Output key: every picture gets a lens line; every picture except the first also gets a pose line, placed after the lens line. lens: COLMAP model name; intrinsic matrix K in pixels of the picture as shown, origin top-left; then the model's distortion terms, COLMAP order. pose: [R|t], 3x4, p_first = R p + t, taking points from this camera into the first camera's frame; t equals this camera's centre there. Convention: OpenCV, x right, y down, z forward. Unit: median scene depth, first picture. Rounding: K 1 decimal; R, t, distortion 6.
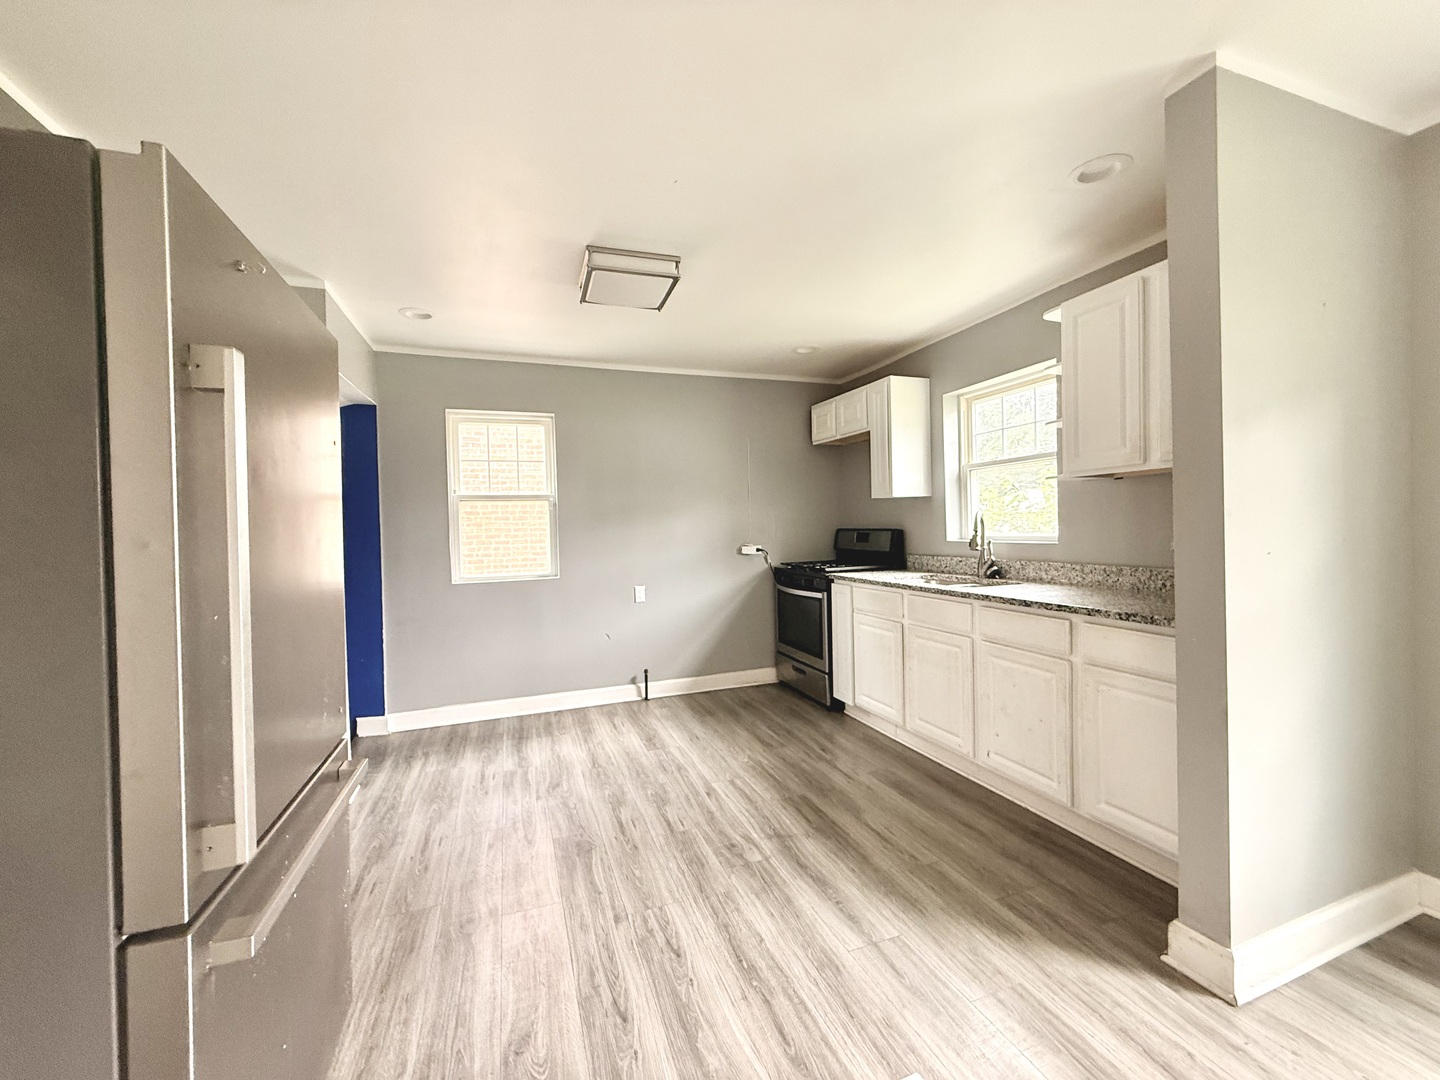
lens RADIAL K [[578.0, 0, 715.6], [0, 578.0, 540.1], [0, 0, 1]] dist [-0.000142, -0.000804]
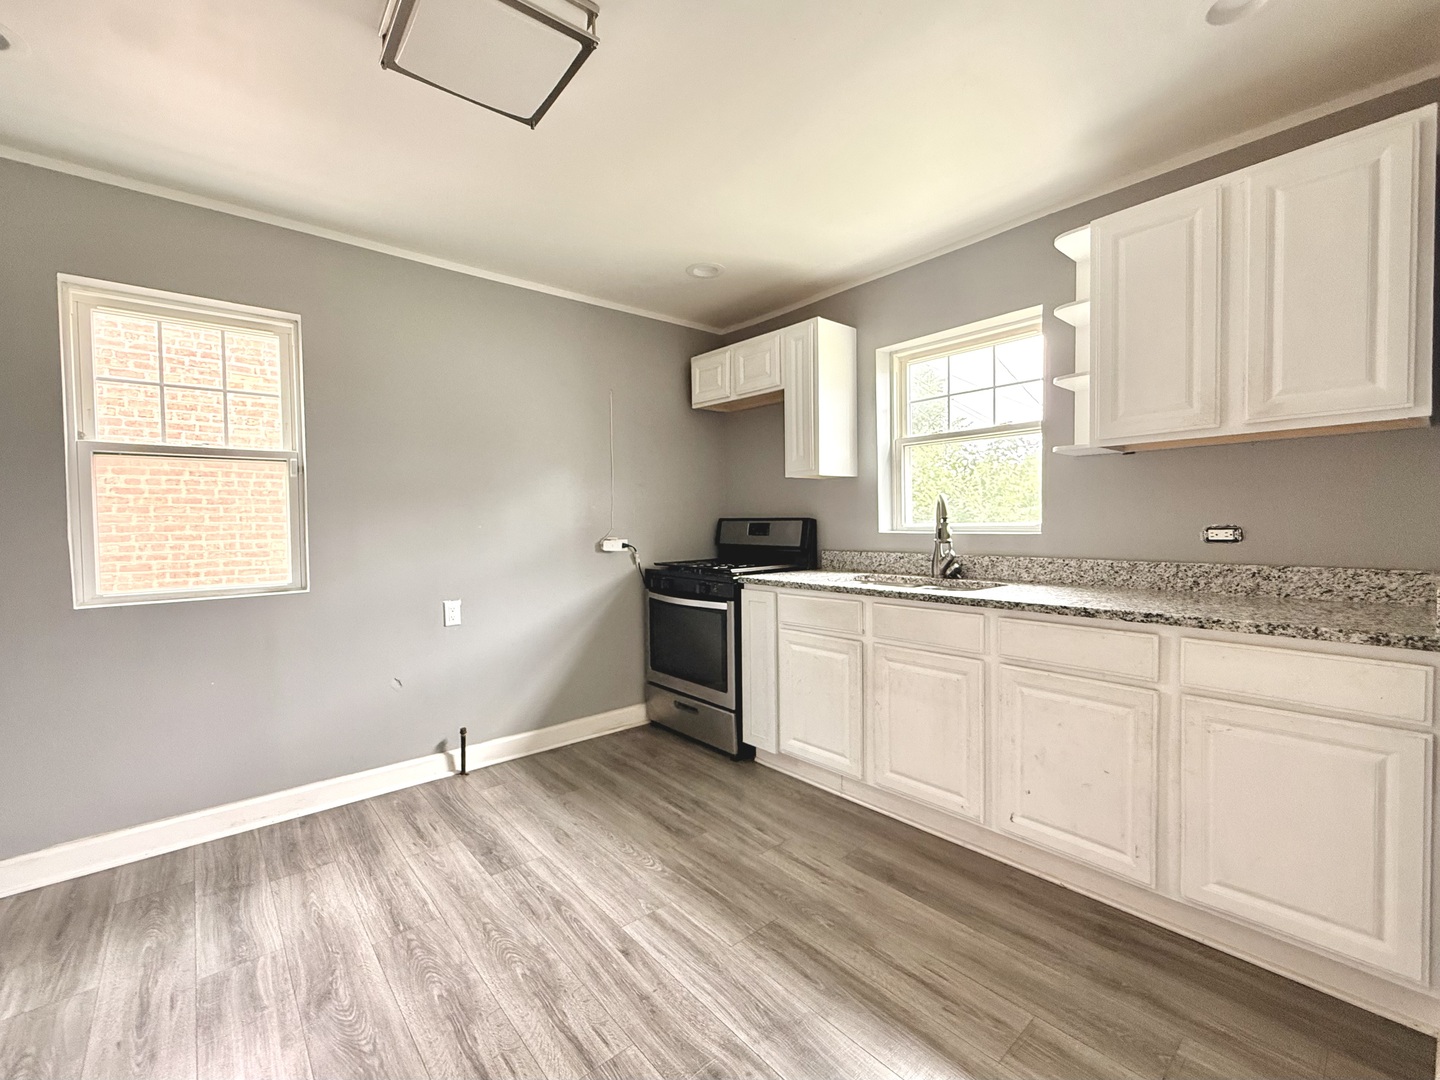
lens RADIAL K [[616.9, 0, 719.4], [0, 616.9, 540.8], [0, 0, 1]] dist [0.000569, 0.000083]
pose [[0.935919, 0.001584, 0.352210, -0.135437], [-0.002053, 0.999997, 0.000959, 0.015175], [-0.352208, -0.001620, 0.935920, 0.348739]]
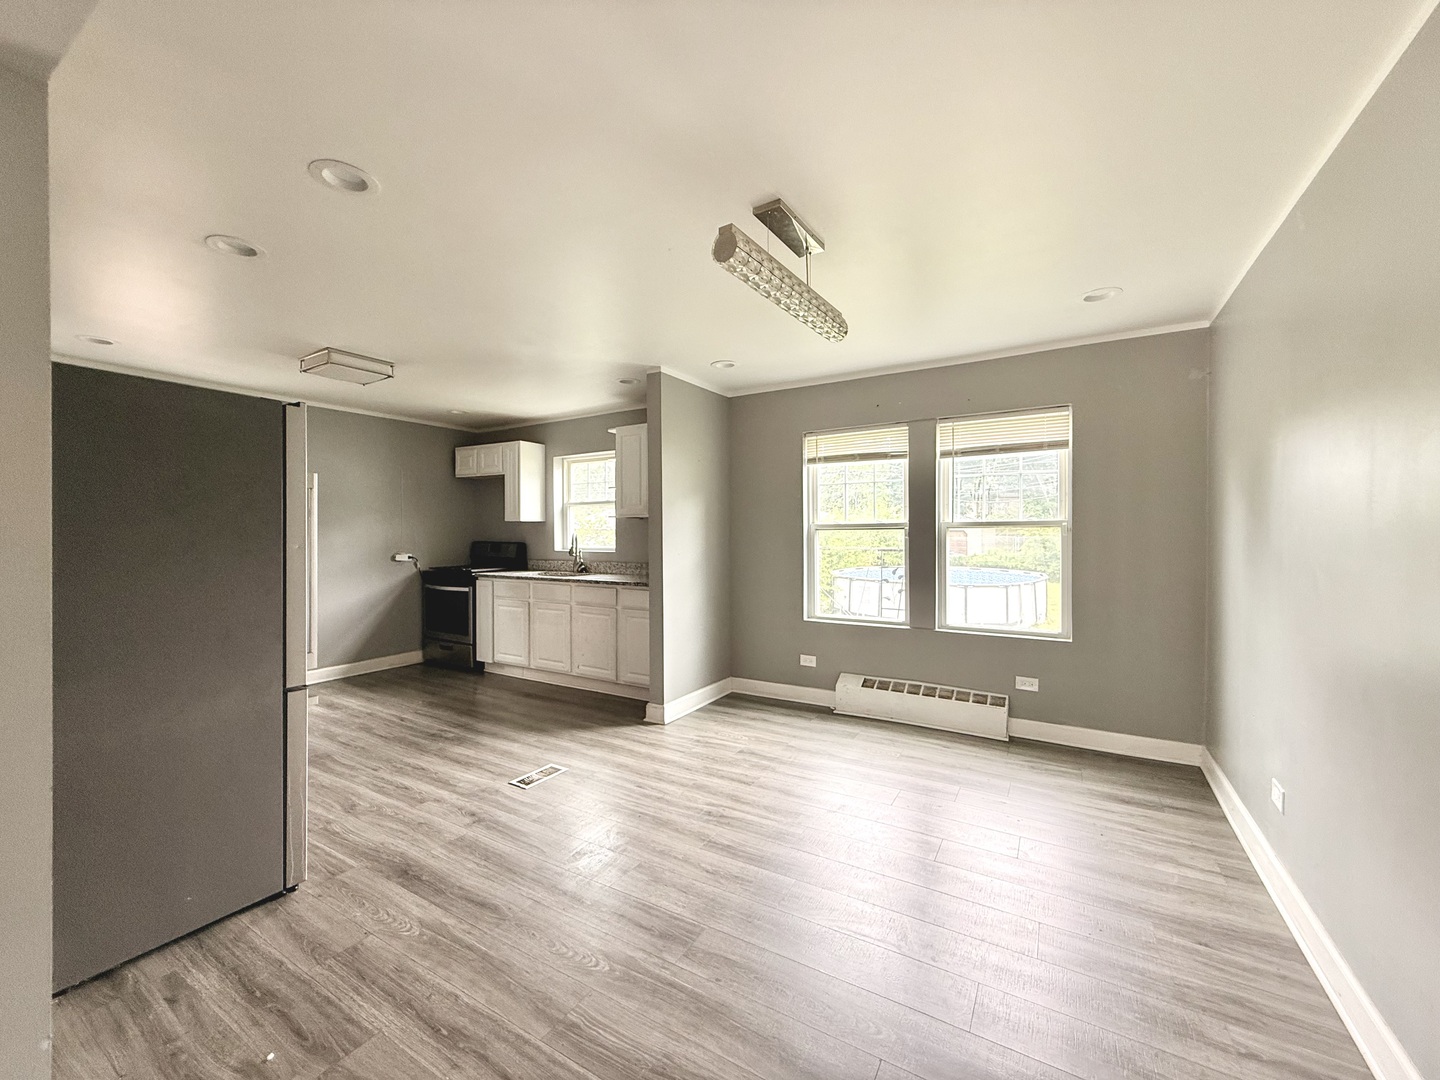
lens RADIAL K [[578.0, 0, 718.7], [0, 578.0, 538.8], [0, 0, 1]] dist [-0.000142, -0.000804]
pose [[0.779523, 0.017675, 0.626124, -0.291398], [-0.003406, 0.999707, -0.023980, 0.007010], [-0.626364, 0.016561, 0.779355, -0.619865]]
